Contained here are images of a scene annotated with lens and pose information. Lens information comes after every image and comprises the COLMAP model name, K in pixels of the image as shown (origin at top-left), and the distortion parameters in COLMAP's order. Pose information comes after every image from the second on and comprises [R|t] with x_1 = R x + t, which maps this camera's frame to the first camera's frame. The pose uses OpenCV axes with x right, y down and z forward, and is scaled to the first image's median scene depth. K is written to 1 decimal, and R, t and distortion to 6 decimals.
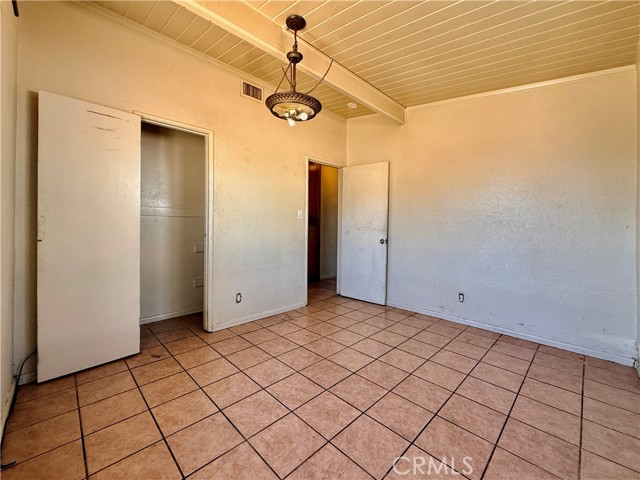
lens RADIAL K [[264.3, 0, 317.7], [0, 264.3, 226.9], [0, 0, 1]] dist [0.000970, 0.000016]
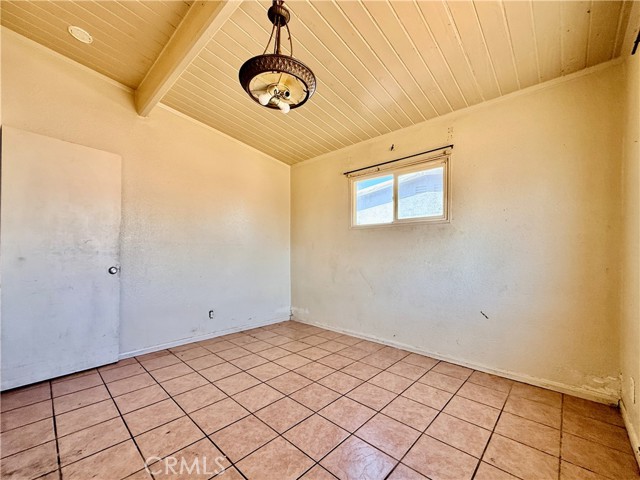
lens RADIAL K [[266.4, 0, 319.0], [0, 266.4, 255.4], [0, 0, 1]] dist [0.000981, -0.000116]
pose [[-0.038946, -0.021081, 0.999019, -0.707126], [-0.000363, 0.999778, 0.021083, 0.004046], [-0.999241, 0.000458, -0.038945, 0.762178]]
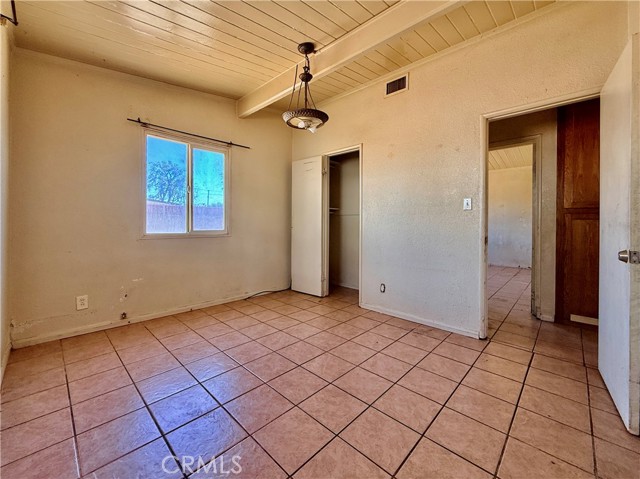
lens RADIAL K [[265.1, 0, 314.5], [0, 265.1, 222.0], [0, 0, 1]] dist [-0.002409, -0.000247]
pose [[0.021370, -0.017931, -0.999611, 0.933228], [-0.016296, 0.999700, -0.018281, 0.033111], [0.999639, 0.016680, 0.021071, 0.850811]]
